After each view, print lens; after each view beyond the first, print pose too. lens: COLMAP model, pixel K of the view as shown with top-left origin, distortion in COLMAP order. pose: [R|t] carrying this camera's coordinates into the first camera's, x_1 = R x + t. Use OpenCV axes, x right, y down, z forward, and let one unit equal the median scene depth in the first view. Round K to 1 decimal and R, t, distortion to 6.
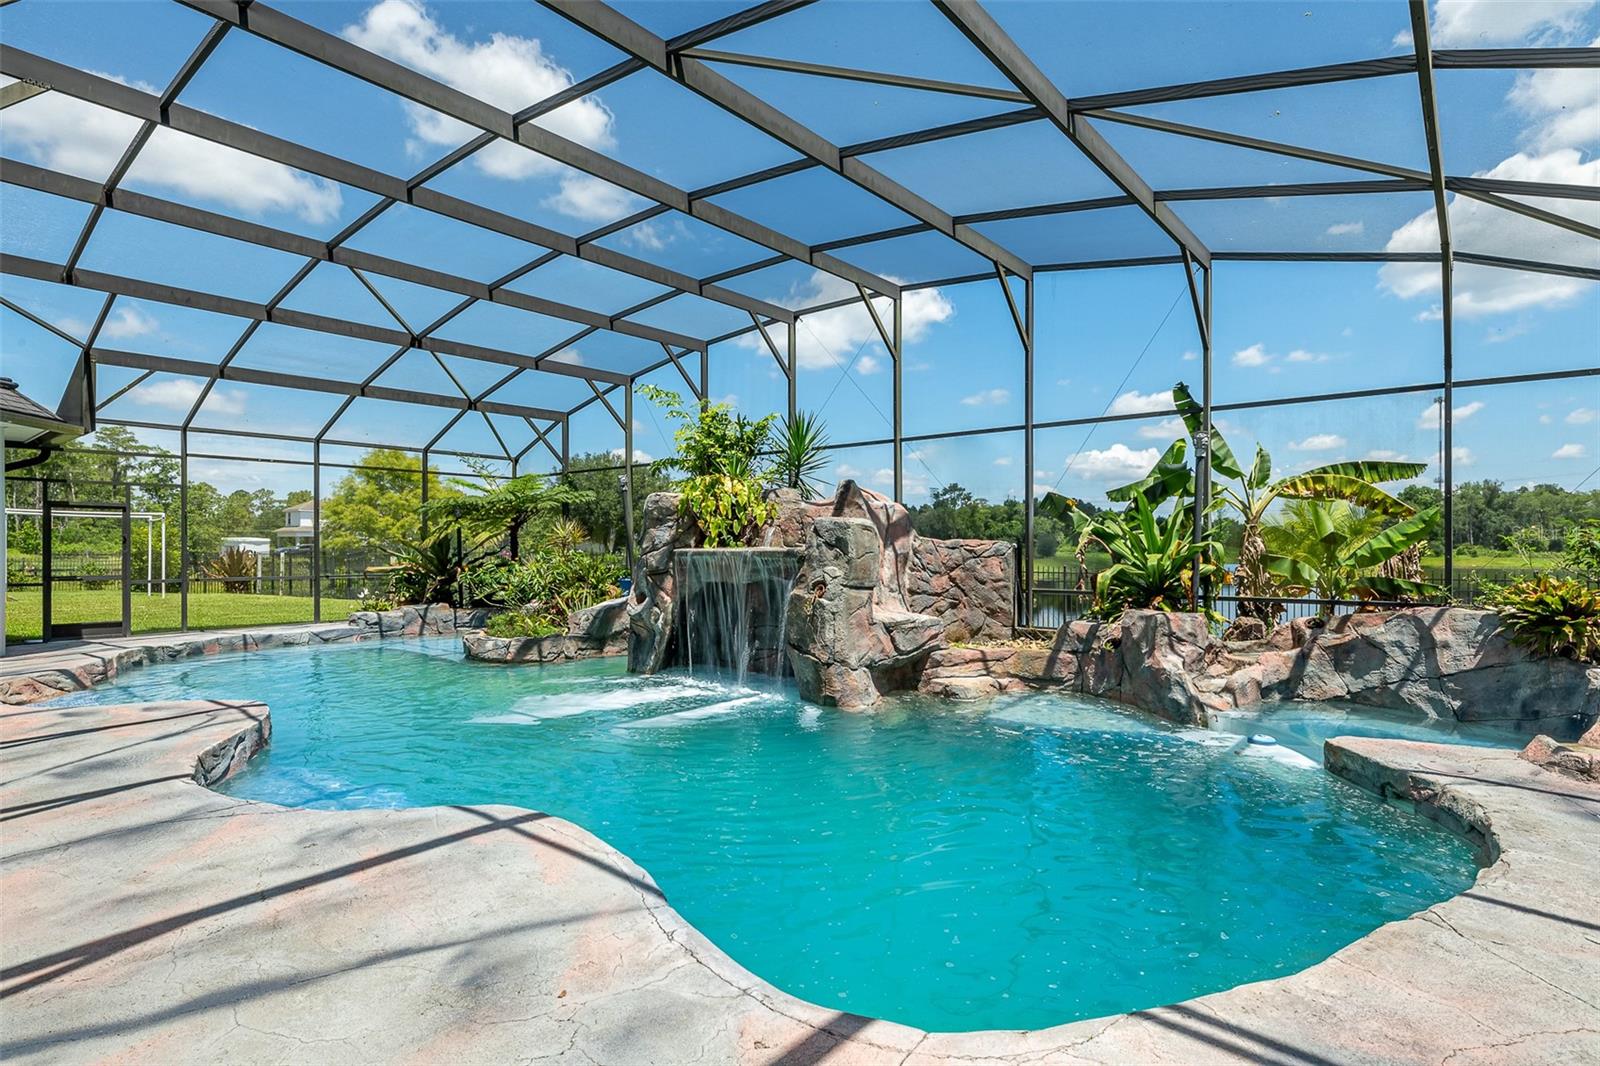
lens RADIAL K [[809.8, 0, 796.4], [0, 809.8, 549.3], [0, 0, 1]] dist [-0.000555, -0.000393]
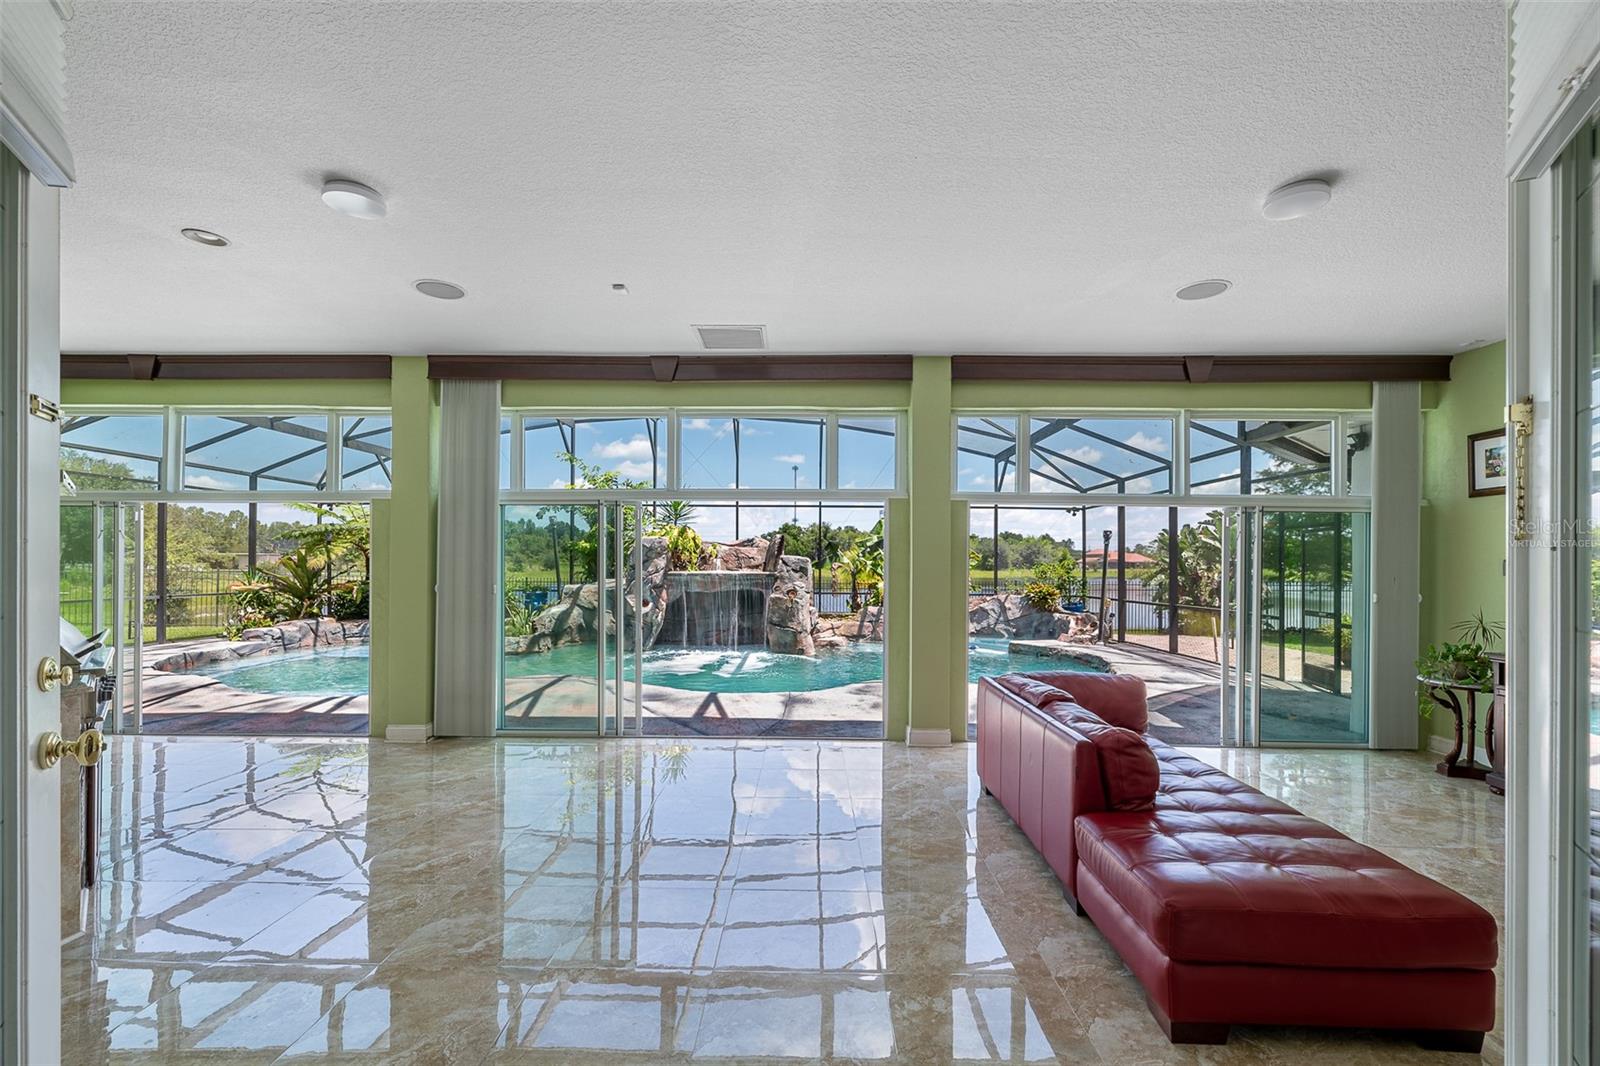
lens RADIAL K [[664.0, 0, 799.1], [0, 664.0, 558.8], [0, 0, 1]] dist [-0.000128, 0.000025]
pose [[0.783990, 0.010145, 0.620690, -0.850620], [-0.005636, 0.999942, -0.009225, -0.017273], [-0.620747, 0.003734, 0.784002, -0.219878]]
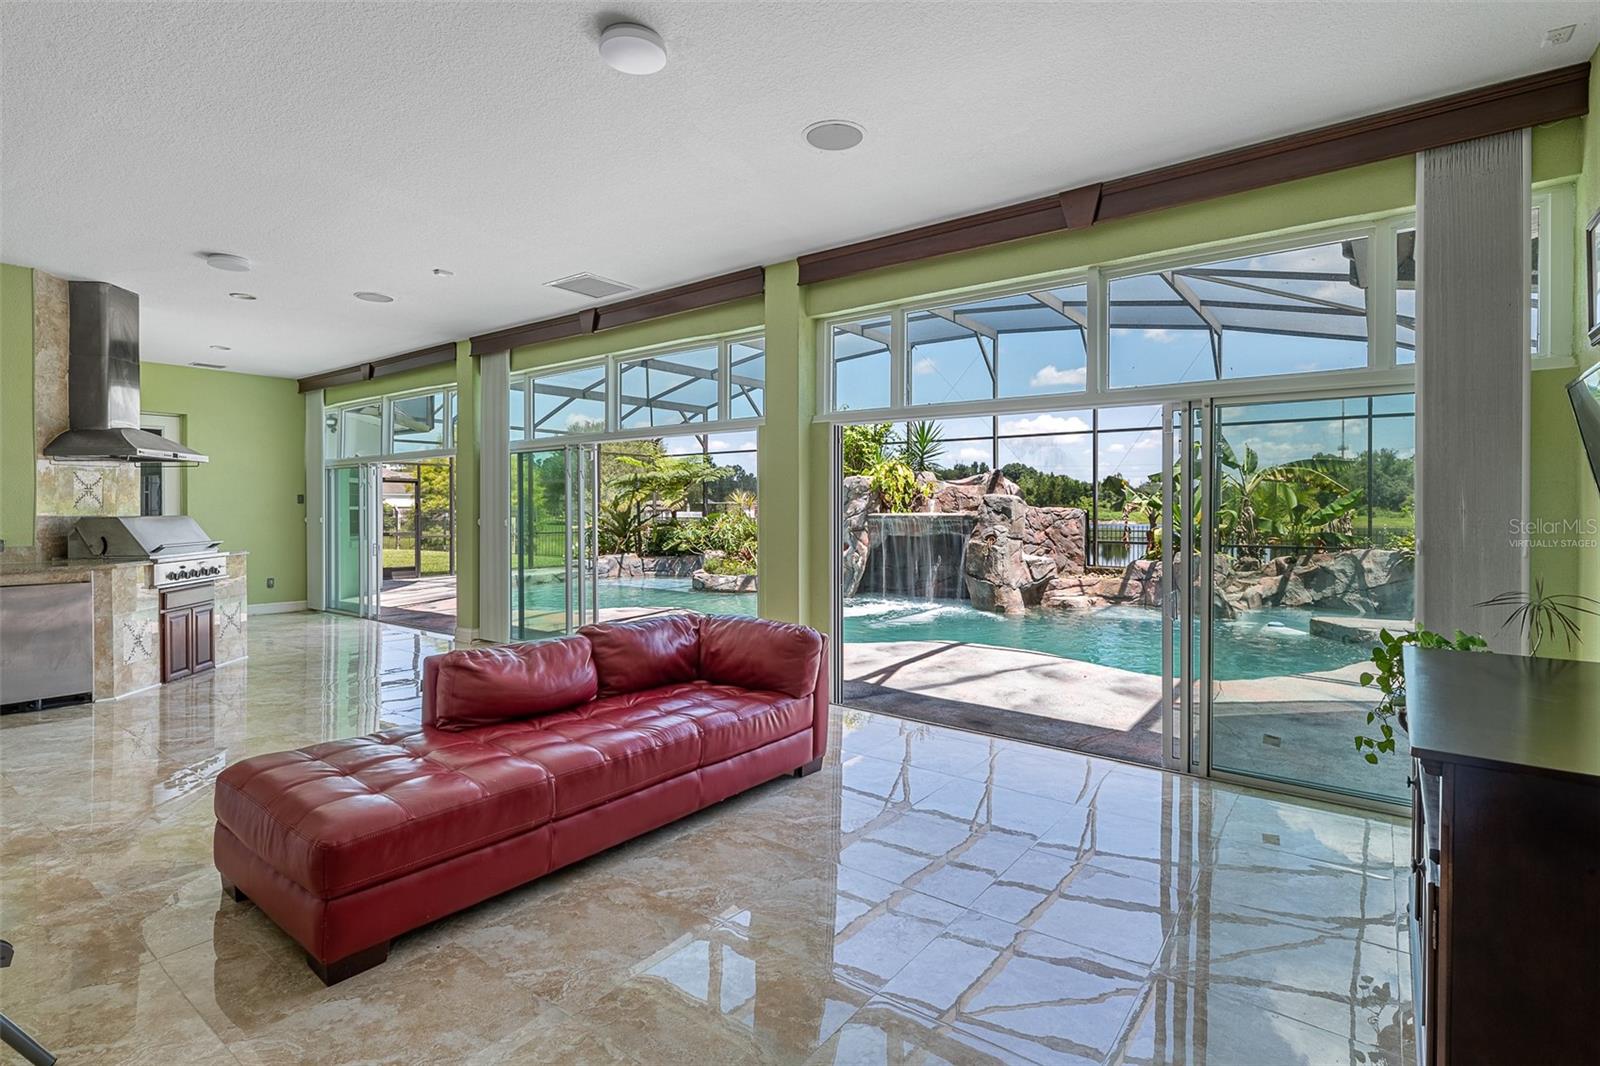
lens RADIAL K [[759.8, 0, 797.5], [0, 759.8, 511.3], [0, 0, 1]] dist [0.000508, -0.000015]
pose [[0.998770, 0.000910, 0.049575, -0.390616], [-0.001028, 0.999997, 0.002349, -0.009012], [-0.049572, -0.002397, 0.998768, -0.438615]]
